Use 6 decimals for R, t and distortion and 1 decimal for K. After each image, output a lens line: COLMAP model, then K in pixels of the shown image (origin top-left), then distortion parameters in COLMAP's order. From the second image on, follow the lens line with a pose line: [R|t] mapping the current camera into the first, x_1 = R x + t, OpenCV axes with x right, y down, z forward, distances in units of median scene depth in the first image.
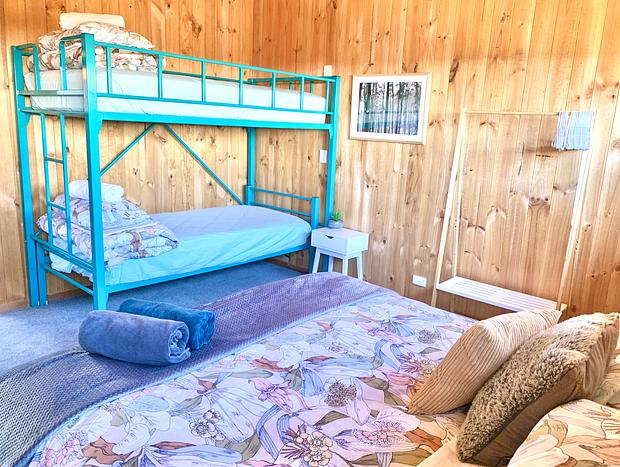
lens RADIAL K [[476.1, 0, 309.1], [0, 476.1, 230.1], [0, 0, 1]] dist [0.054052, -0.077612]
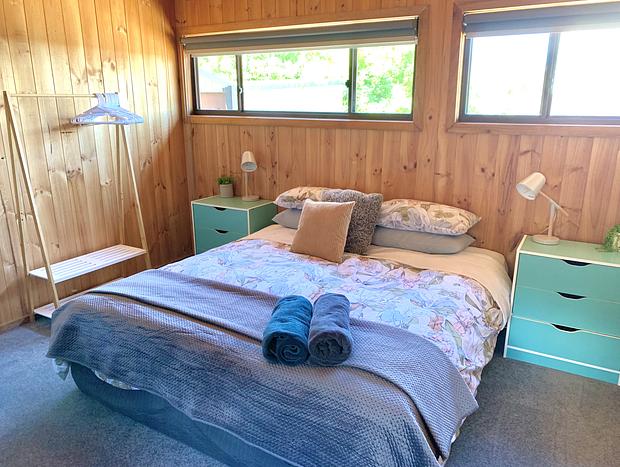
lens RADIAL K [[487.2, 0, 310.0], [0, 487.2, 233.5], [0, 0, 1]] dist [0.091185, -0.086850]
pose [[-0.212411, -0.305846, 0.928084, -0.789720], [0.207194, 0.914066, 0.348647, -0.226248], [-0.954962, 0.266350, -0.130788, 0.671496]]
